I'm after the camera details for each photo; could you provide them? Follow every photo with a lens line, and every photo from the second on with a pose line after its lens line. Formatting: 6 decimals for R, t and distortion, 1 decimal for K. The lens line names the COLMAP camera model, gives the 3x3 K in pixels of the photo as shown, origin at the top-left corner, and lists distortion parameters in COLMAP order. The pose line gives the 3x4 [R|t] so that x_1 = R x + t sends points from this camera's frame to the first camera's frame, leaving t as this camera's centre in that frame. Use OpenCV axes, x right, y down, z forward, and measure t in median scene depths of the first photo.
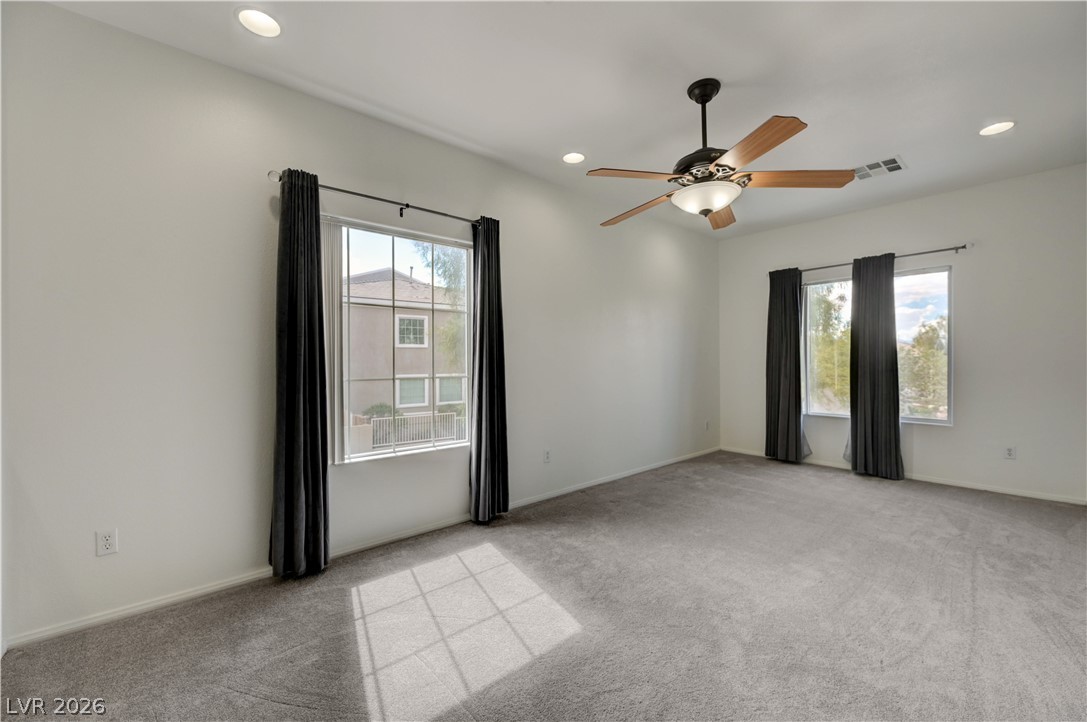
lens RADIAL K [[428.8, 0, 546.1], [0, 428.8, 362.2], [0, 0, 1]] dist [0.002913, 0.000305]
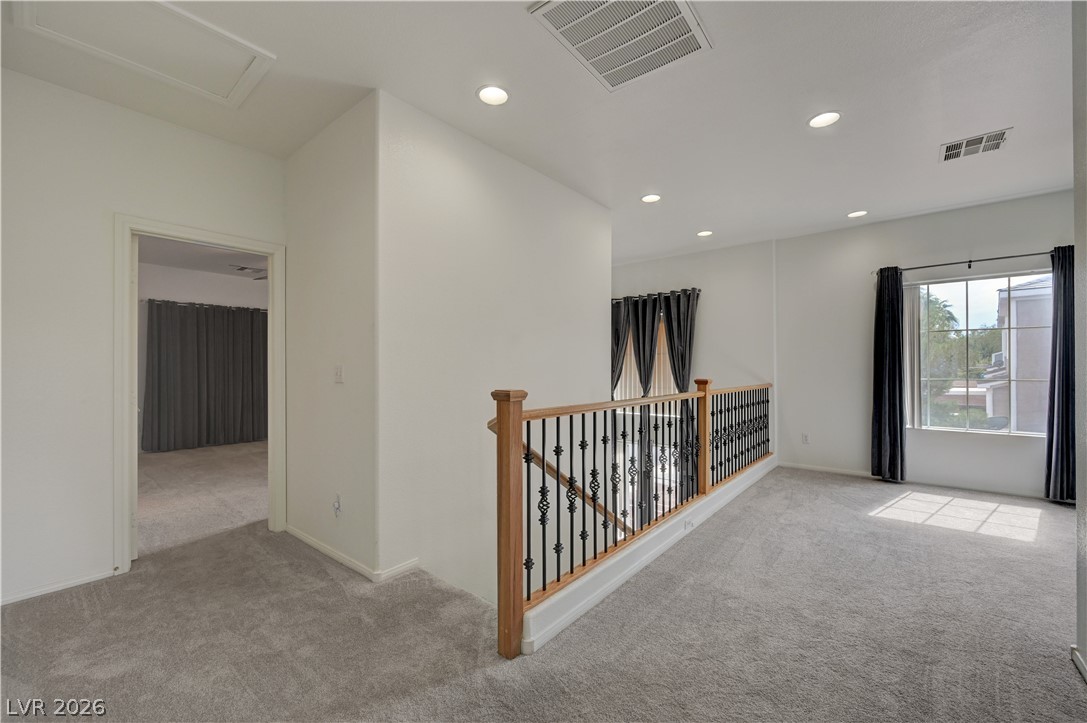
lens RADIAL K [[428.8, 0, 546.1], [0, 428.8, 362.7], [0, 0, 1]] dist [0.002913, 0.000305]
pose [[0.167718, -0.010186, -0.985782, 0.818240], [0.001672, 0.999948, -0.010048, -0.007191], [0.985834, 0.000037, 0.167726, -0.628294]]
